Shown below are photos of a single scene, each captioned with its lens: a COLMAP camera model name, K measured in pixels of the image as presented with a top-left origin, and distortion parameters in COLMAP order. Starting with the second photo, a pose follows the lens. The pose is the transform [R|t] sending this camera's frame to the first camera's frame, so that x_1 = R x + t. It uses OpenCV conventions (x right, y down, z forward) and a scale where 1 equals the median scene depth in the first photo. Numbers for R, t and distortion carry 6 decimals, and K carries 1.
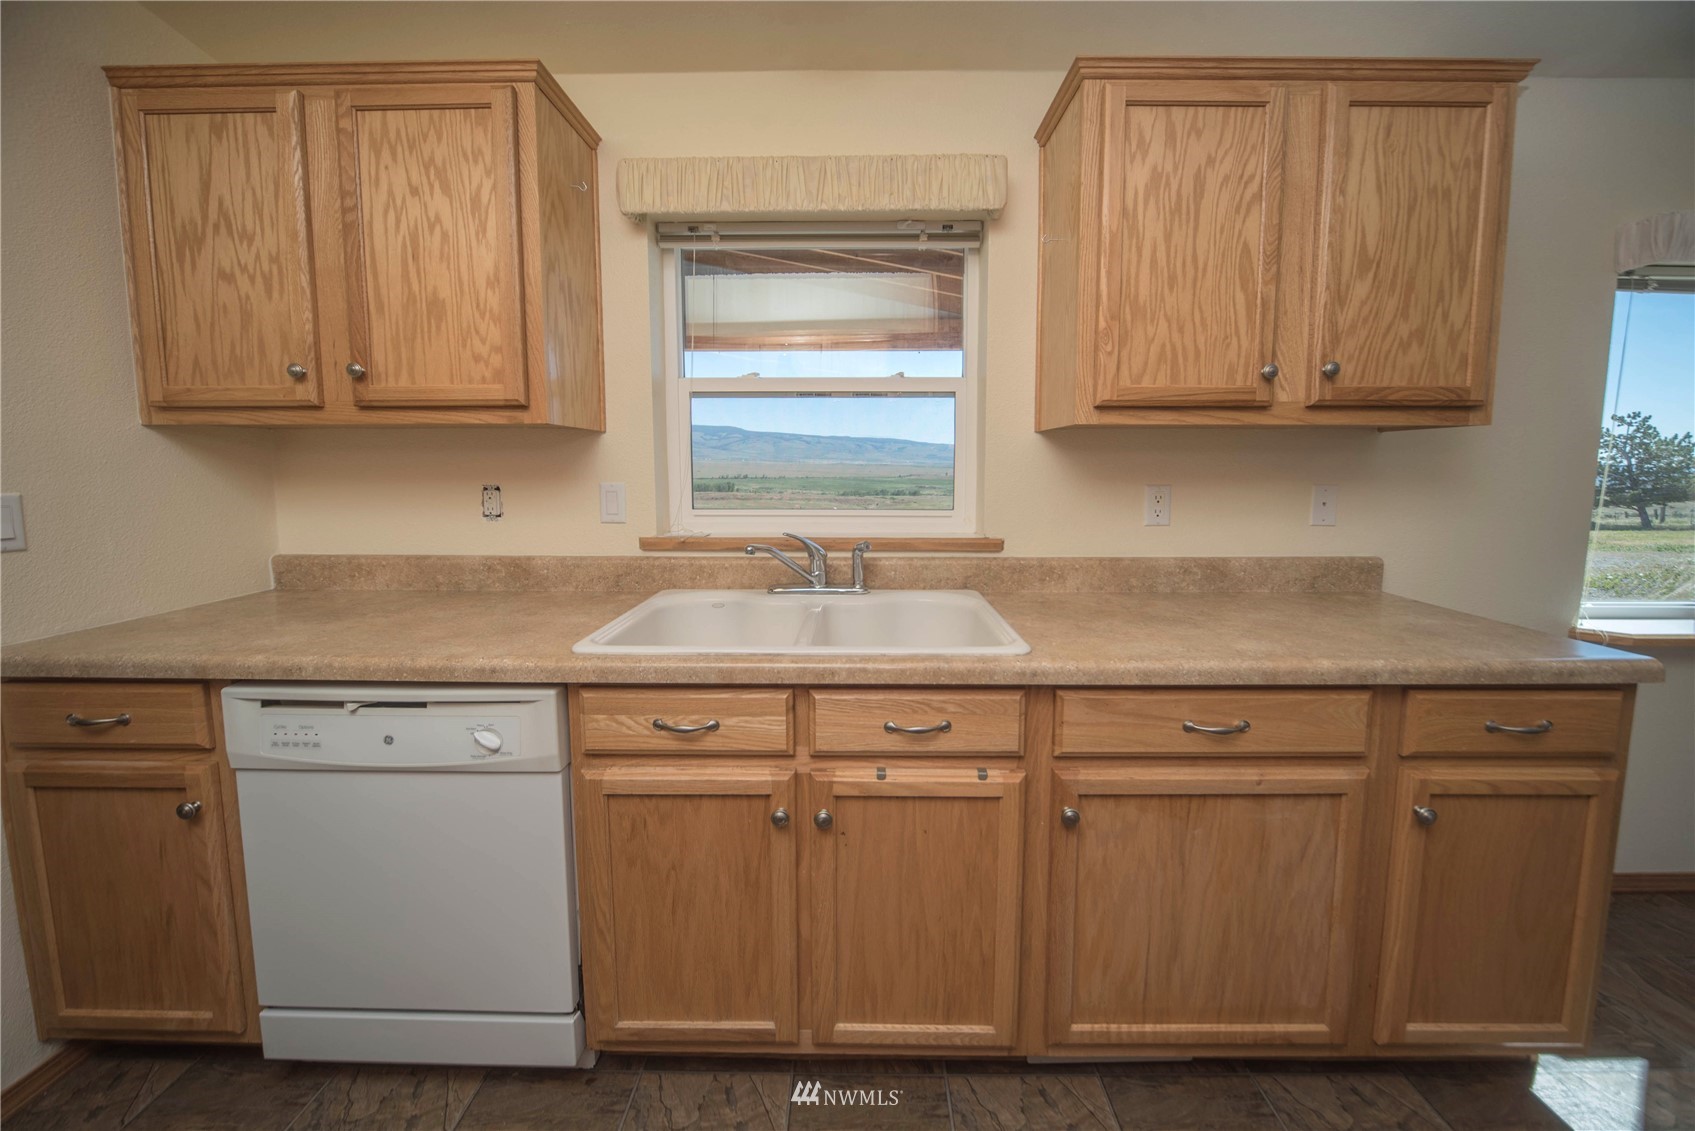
lens RADIAL K [[644.6, 0, 867.2], [0, 644.6, 521.9], [0, 0, 1]] dist [-0.012209, -0.000078]
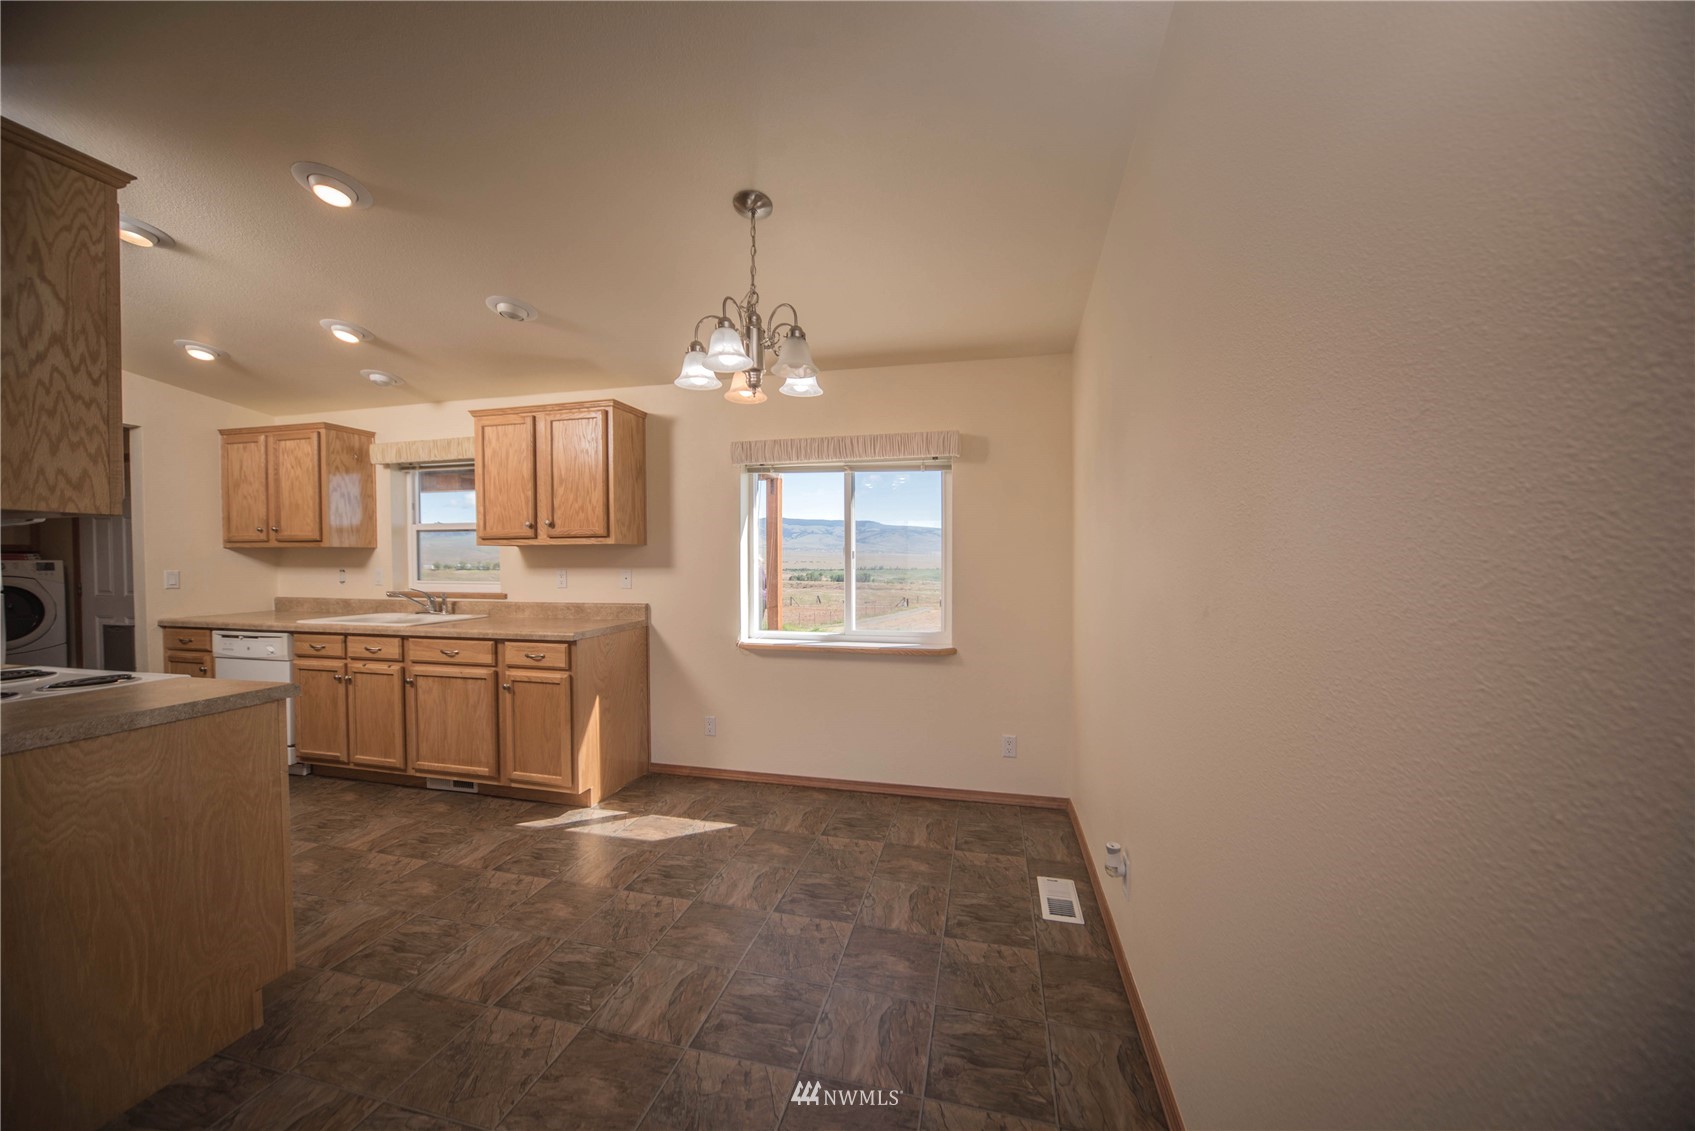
lens RADIAL K [[595.7, 0, 854.8], [0, 595.7, 570.5], [0, 0, 1]] dist [-0.013939, 0.000663]
pose [[0.971646, 0.001692, -0.236436, 2.373462], [-0.016936, 0.997904, -0.062457, 0.071565], [0.235835, 0.064690, 0.969638, -0.943247]]
